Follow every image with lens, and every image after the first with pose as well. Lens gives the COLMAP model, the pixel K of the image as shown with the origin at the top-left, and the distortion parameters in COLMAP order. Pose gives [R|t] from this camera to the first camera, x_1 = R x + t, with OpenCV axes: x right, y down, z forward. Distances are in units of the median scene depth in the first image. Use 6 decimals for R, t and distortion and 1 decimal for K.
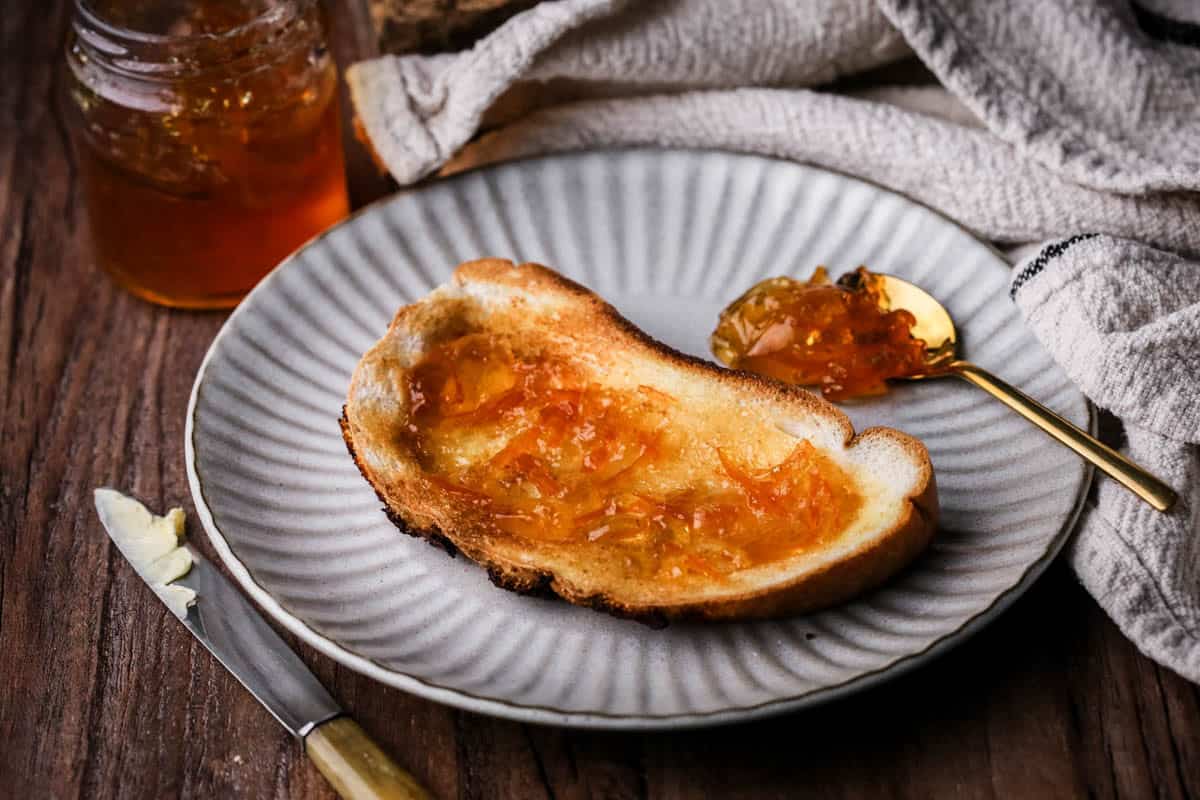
lens RADIAL K [[3933.5, 0, 600.0], [0, 3933.5, 400.0], [0, 0, 1]] dist [-0.204985, 1.843956]
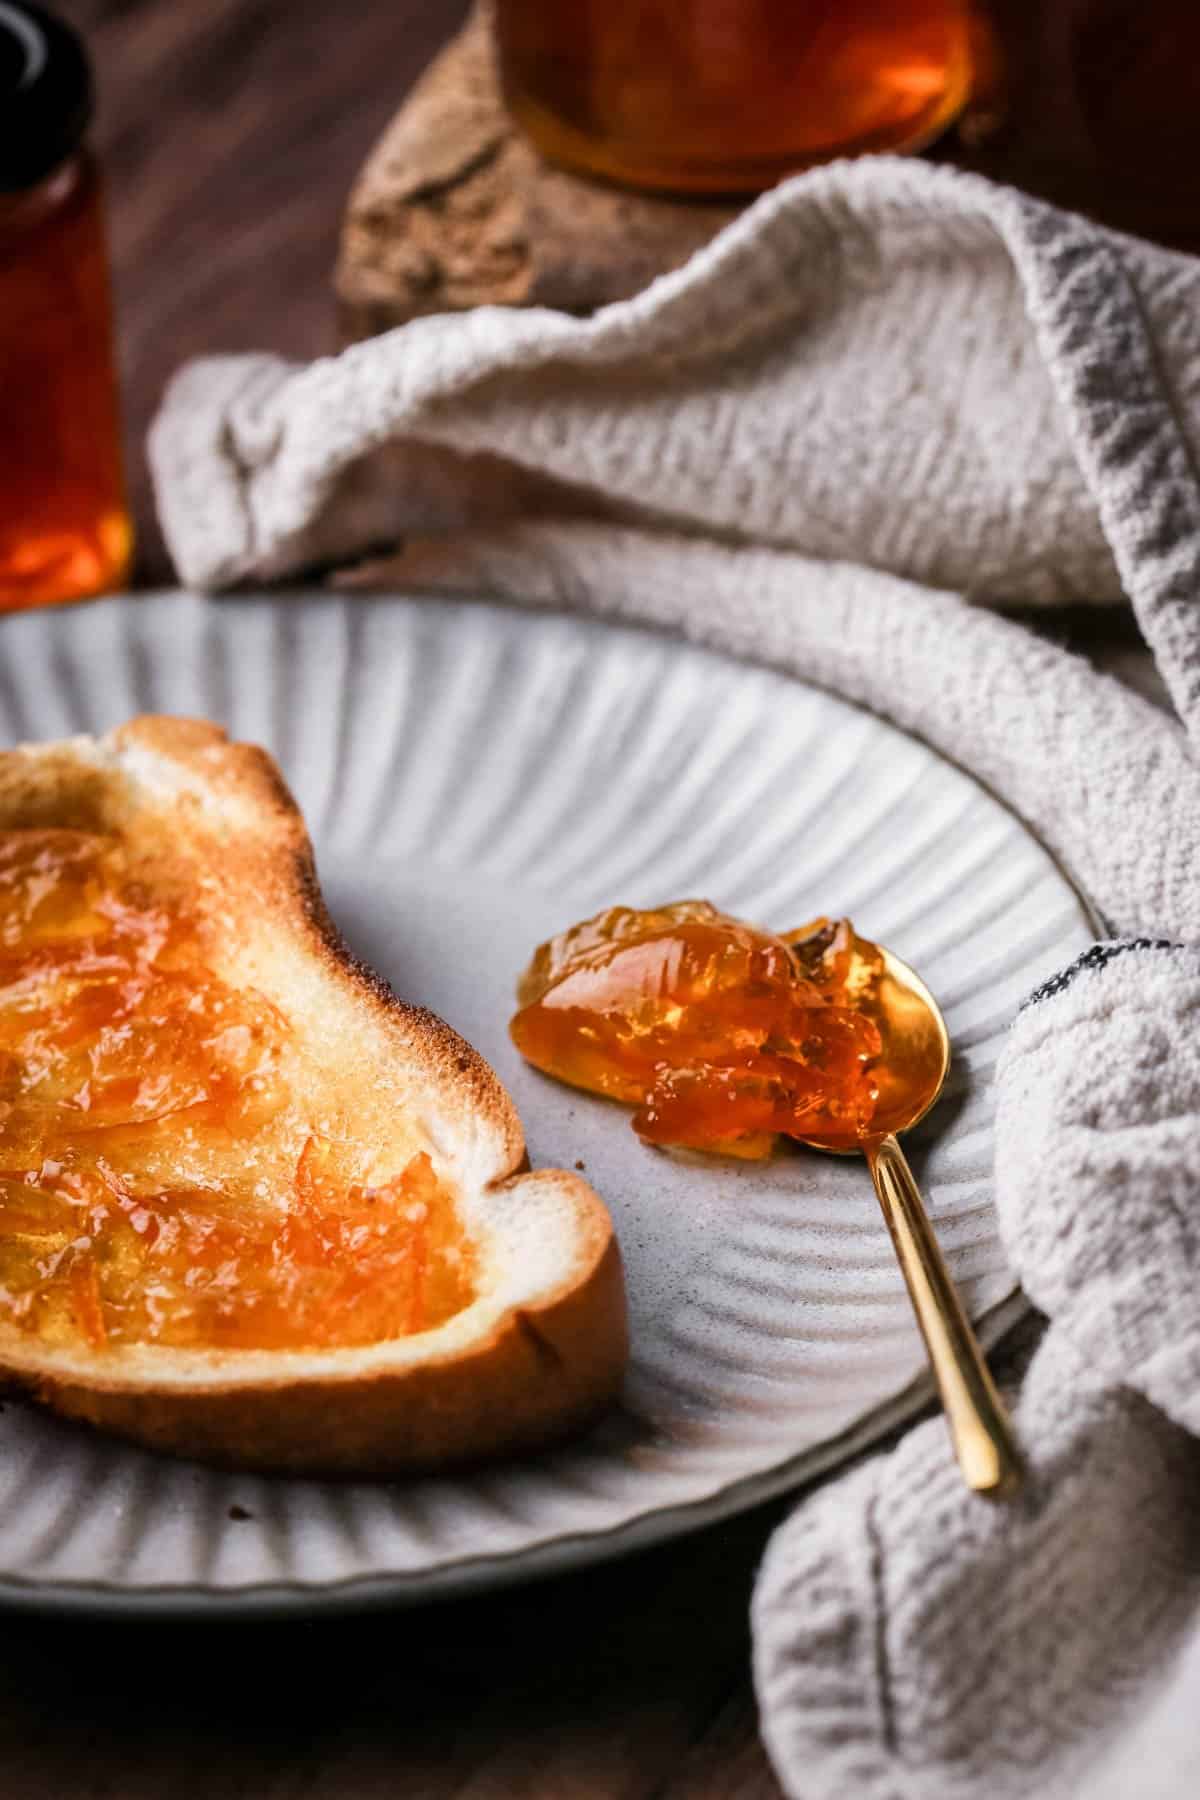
lens RADIAL K [[5900.2, 0, 600.0], [0, 5900.2, 900.0], [0, 0, 1]] dist [-0.204985, 1.843956]
pose [[0.883830, 0.259084, -0.389514, 0.342135], [-0.294340, 0.955146, -0.032563, -0.002975], [0.363606, 0.143430, 0.920445, 0.304370]]
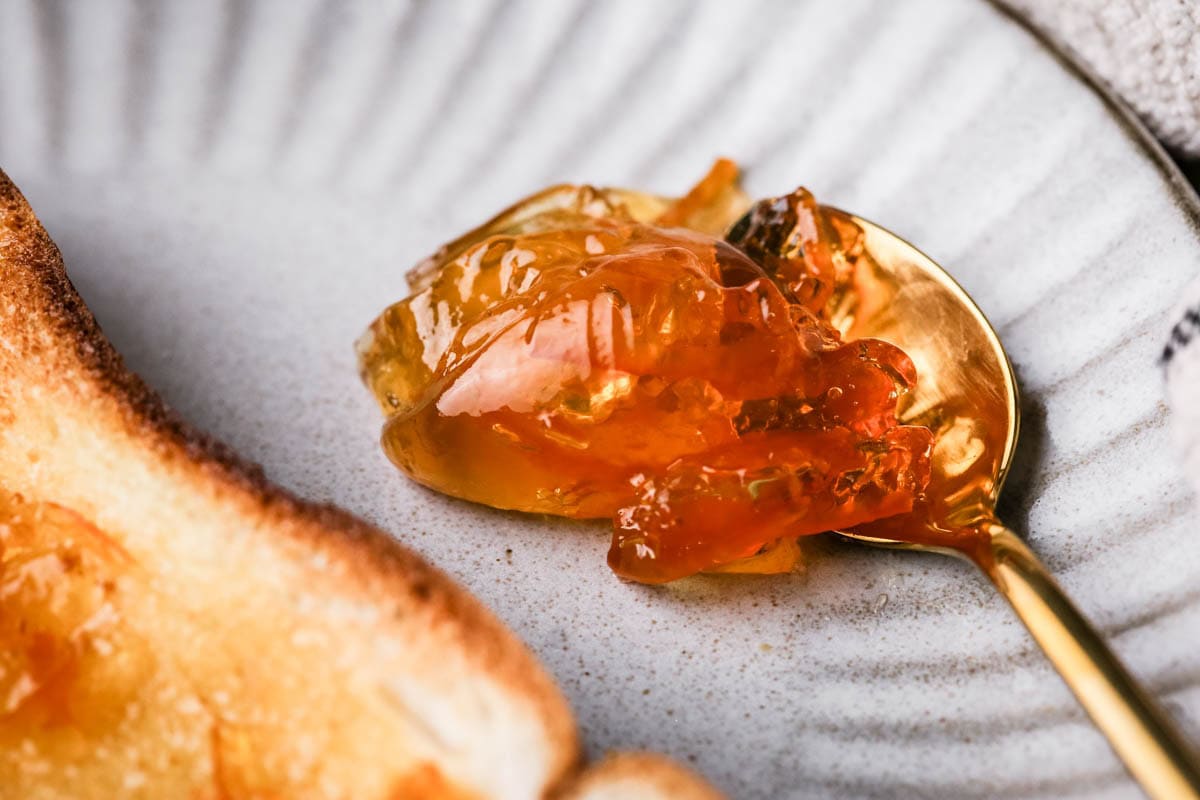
lens RADIAL K [[4861.9, 0, 564.7], [0, 4861.9, 399.9], [0, 0, 1]] dist [-0.142010, -4.431104]
pose [[0.980363, 0.129965, -0.148315, 0.117450], [-0.108438, 0.983469, 0.145014, -0.080027], [0.164710, -0.126083, 0.978250, 0.574976]]
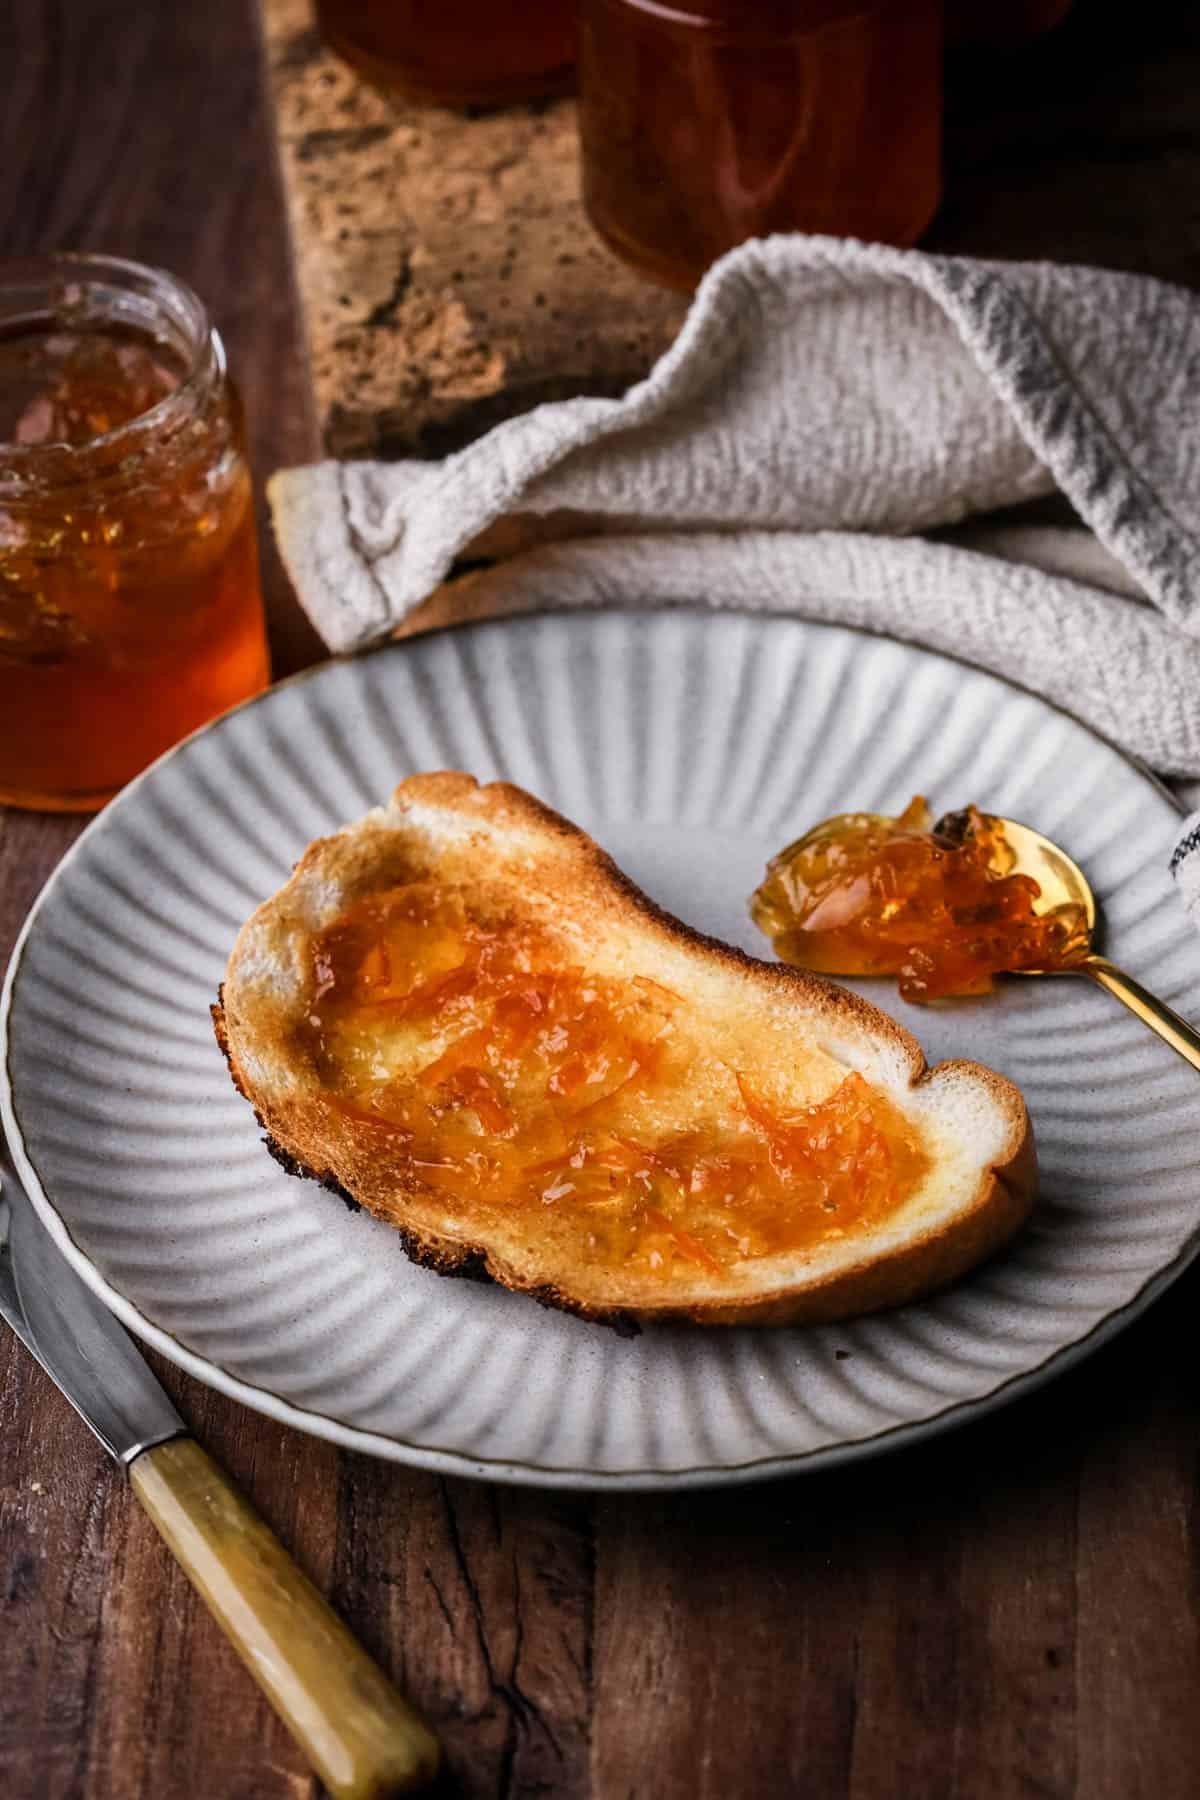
lens RADIAL K [[5900.2, 0, 600.0], [0, 5900.2, 900.0], [0, 0, 1]] dist [-0.204985, 1.843956]
pose [[0.997291, 0.049057, -0.054802, 0.060811], [-0.045697, 0.997093, 0.060963, -0.081244], [0.057633, -0.058294, 0.996634, -0.064067]]
